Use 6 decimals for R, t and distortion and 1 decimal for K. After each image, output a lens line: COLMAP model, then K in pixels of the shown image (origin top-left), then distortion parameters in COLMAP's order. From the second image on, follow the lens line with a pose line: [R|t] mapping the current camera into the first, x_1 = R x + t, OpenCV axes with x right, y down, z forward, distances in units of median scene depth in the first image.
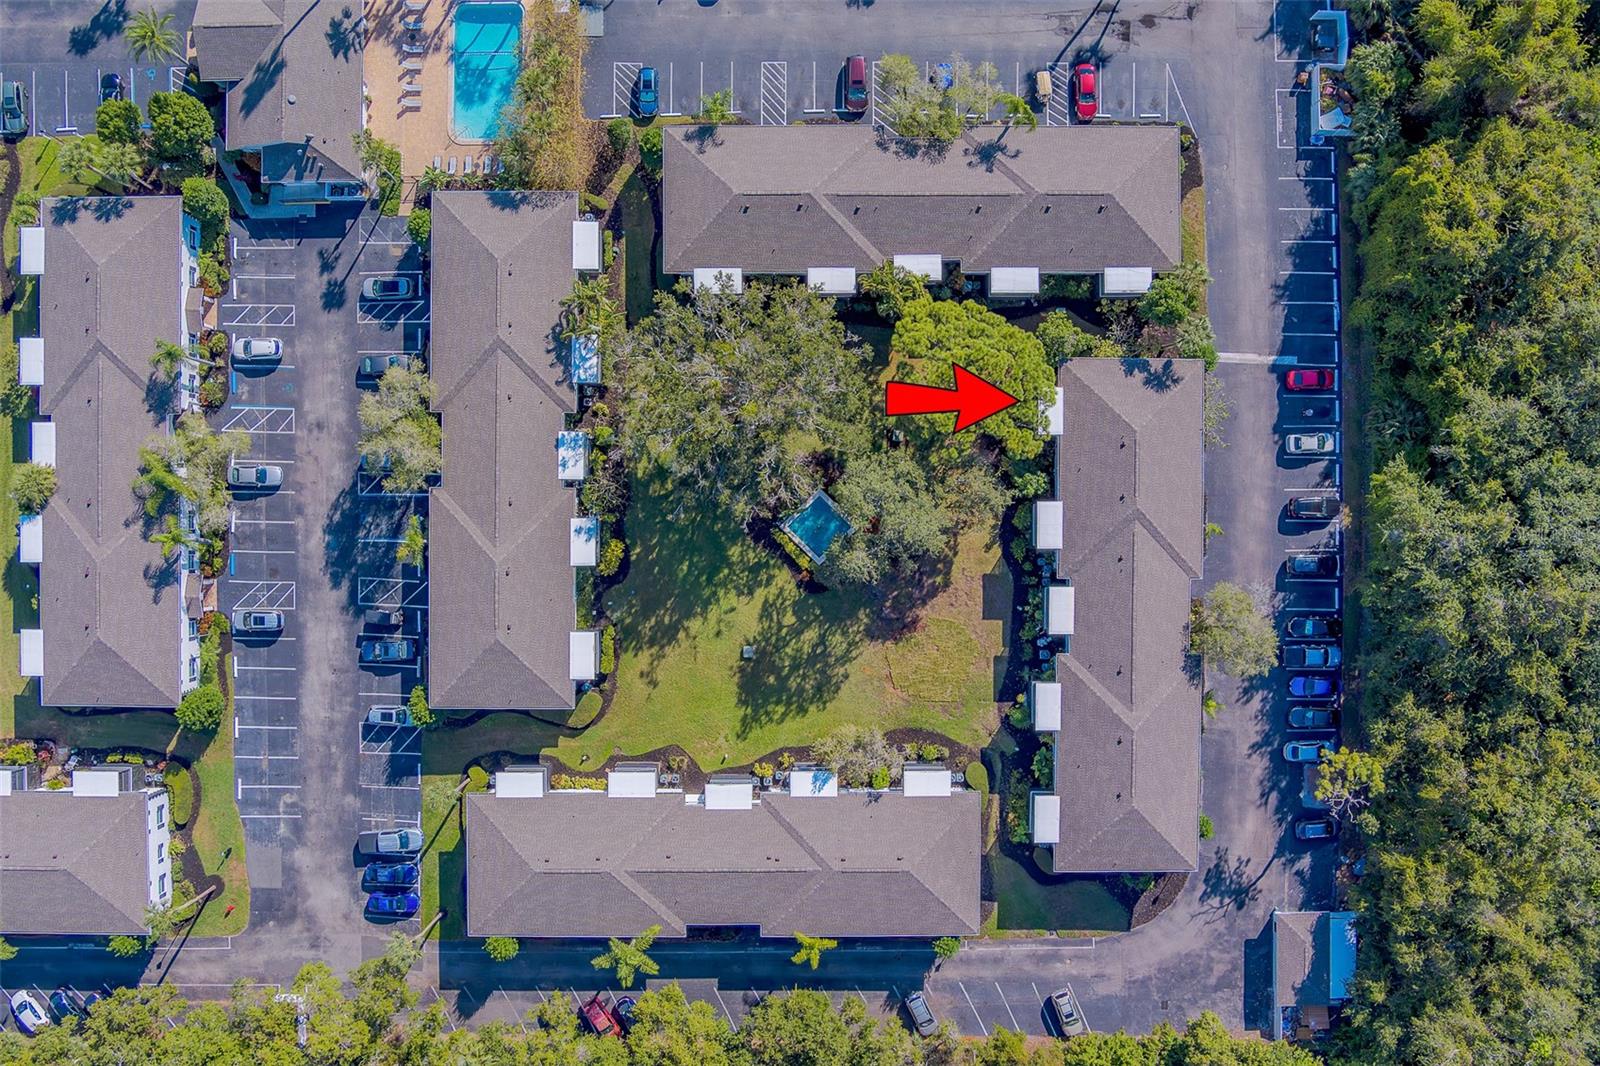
lens RADIAL K [[1337.7, 0, 802.2], [0, 1337.7, 537.8], [0, 0, 1]] dist [-0.070570, 0.007876]
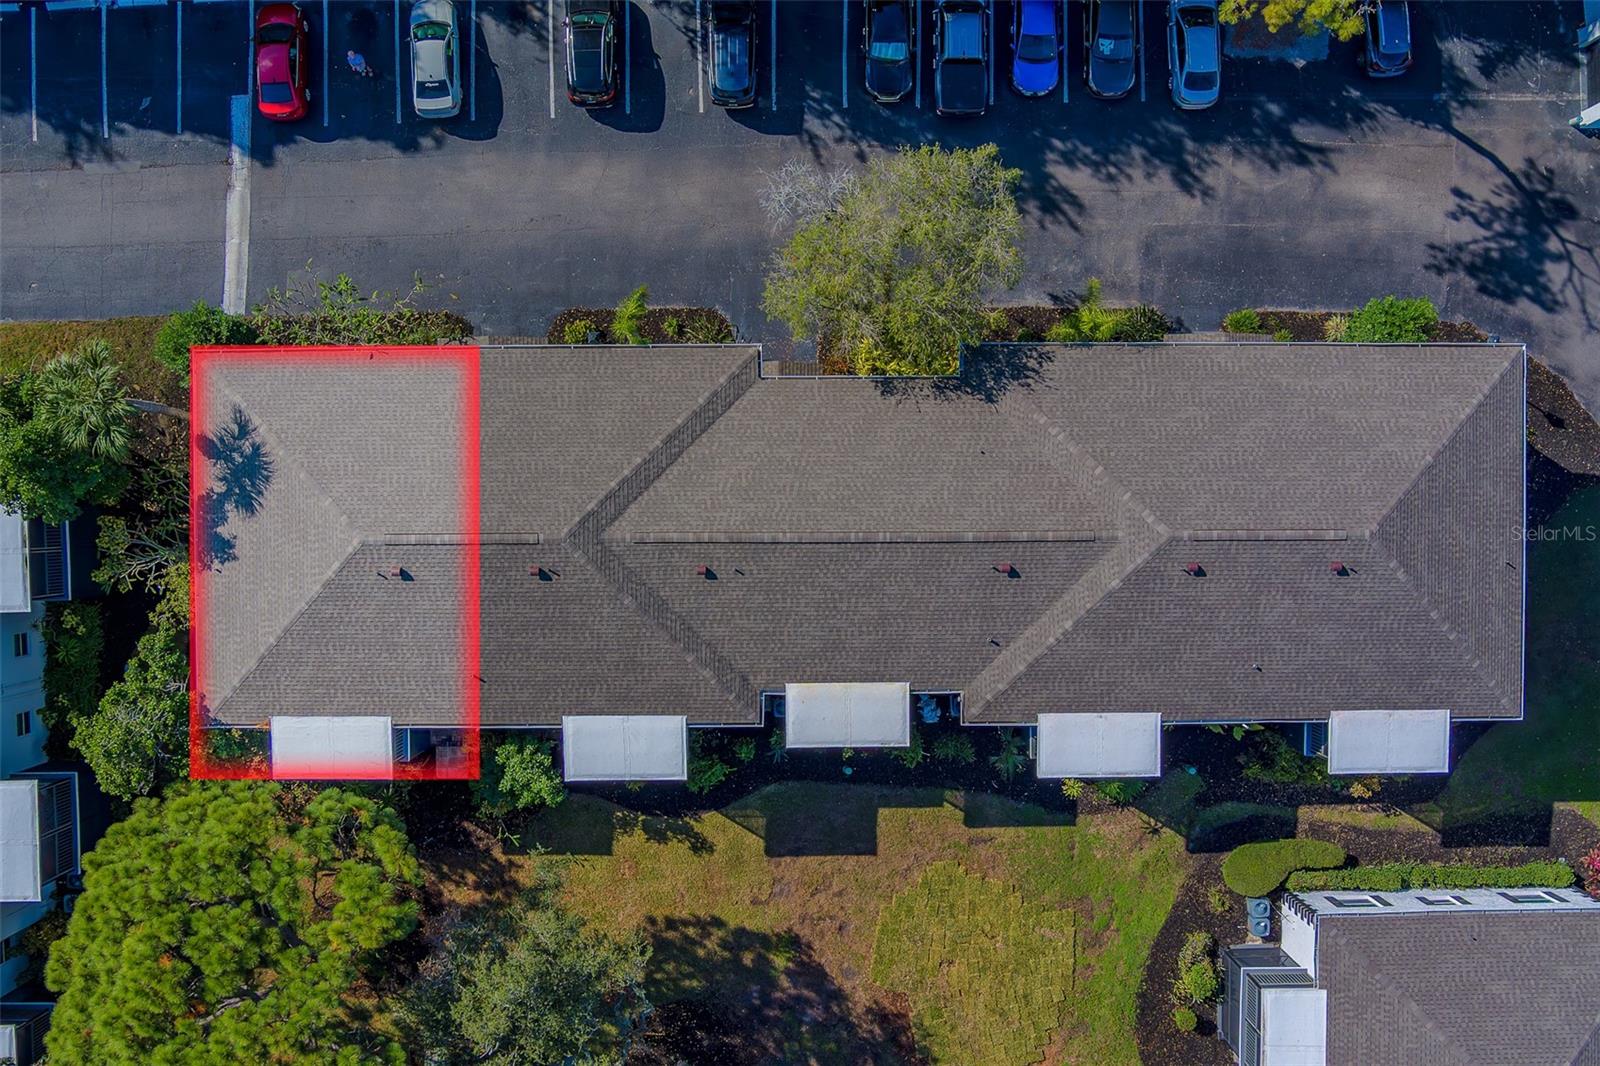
lens RADIAL K [[1337.7, 0, 796.5], [0, 1337.7, 536.6], [0, 0, 1]] dist [-0.070570, 0.007876]
pose [[-0.010003, -0.999723, -0.021282, 0.244236], [0.999731, -0.009554, -0.021114, 0.046431], [0.020904, -0.021487, 0.999551, 0.593875]]
